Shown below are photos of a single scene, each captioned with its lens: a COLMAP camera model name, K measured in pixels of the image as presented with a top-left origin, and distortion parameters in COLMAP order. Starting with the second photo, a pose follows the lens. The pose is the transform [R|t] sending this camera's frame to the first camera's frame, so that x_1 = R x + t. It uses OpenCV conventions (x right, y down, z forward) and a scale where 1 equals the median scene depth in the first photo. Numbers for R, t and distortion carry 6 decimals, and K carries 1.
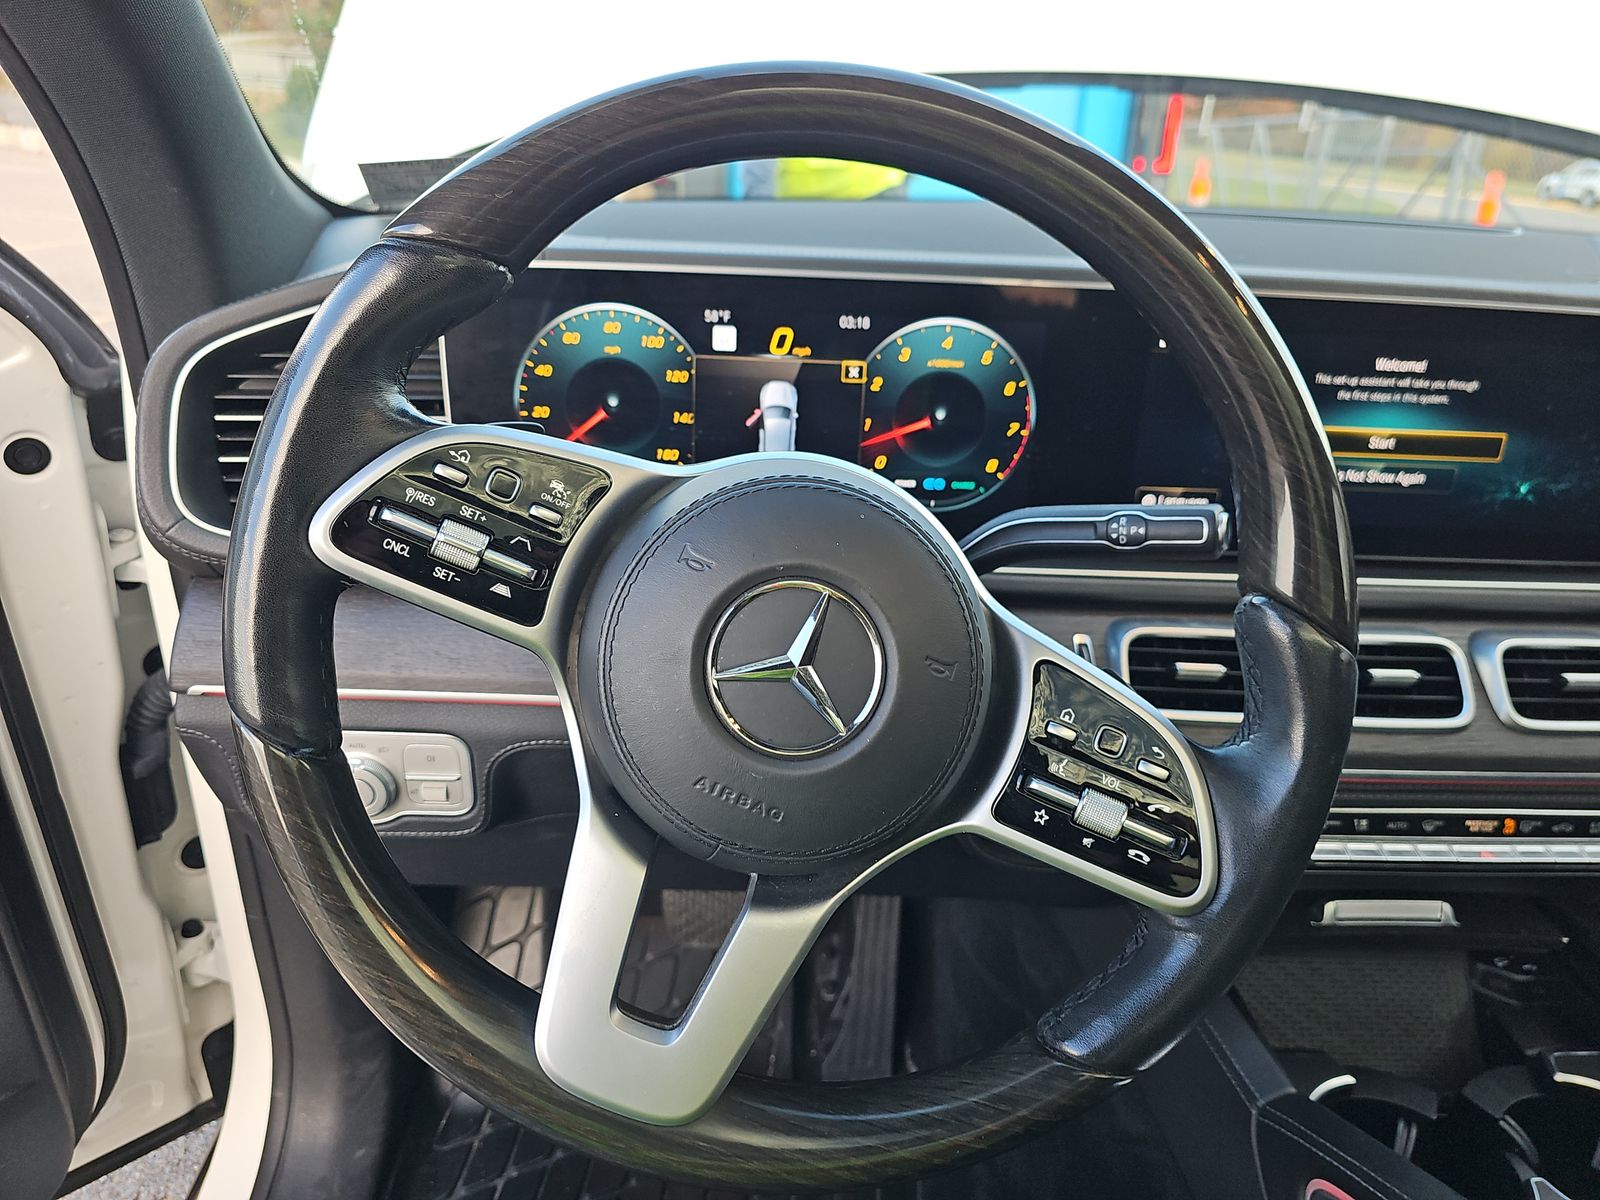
lens RADIAL K [[1065.0, 0, 794.6], [0, 1065.0, 594.9], [0, 0, 1]] dist [0.040095, -0.035010]
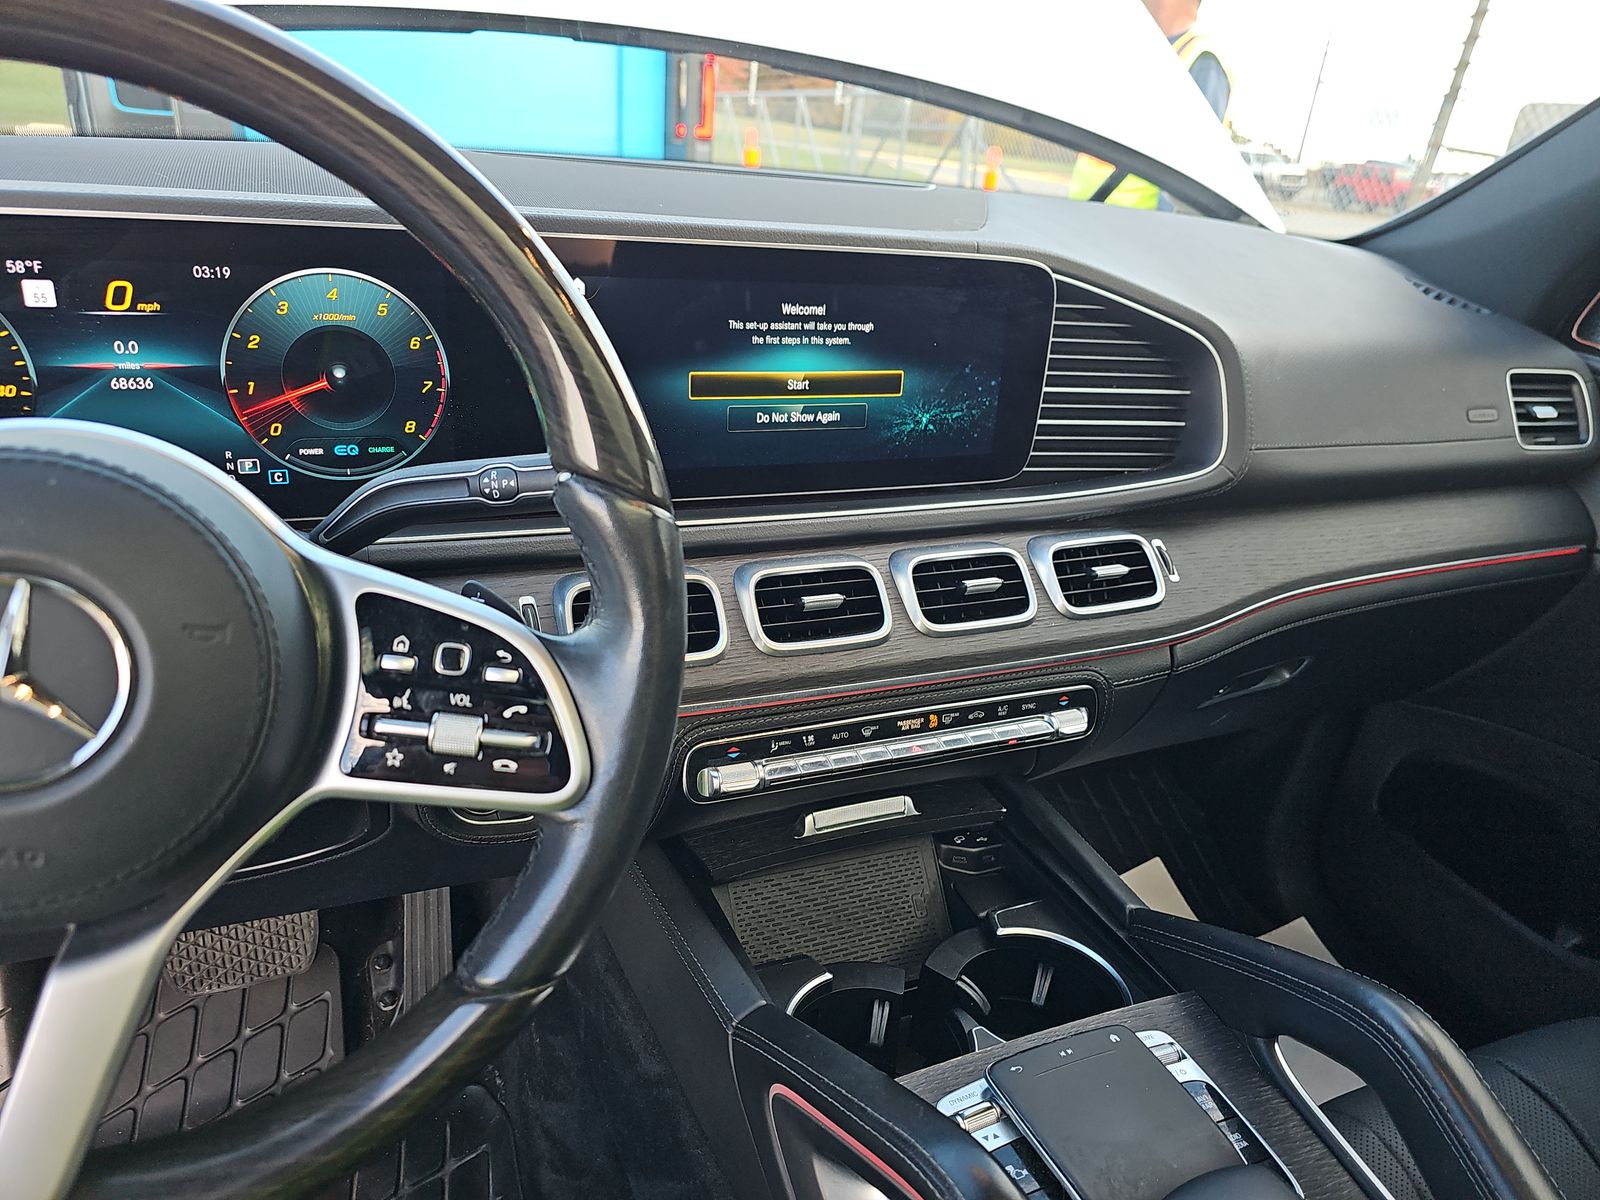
lens RADIAL K [[1065.0, 0, 777.5], [0, 1065.0, 586.1], [0, 0, 1]] dist [0.040095, -0.035010]
pose [[0.937728, -0.111558, 0.328970, 0.159035], [0.103978, 0.993750, 0.040603, 0.012965], [-0.331443, -0.003869, 0.943467, 0.007407]]
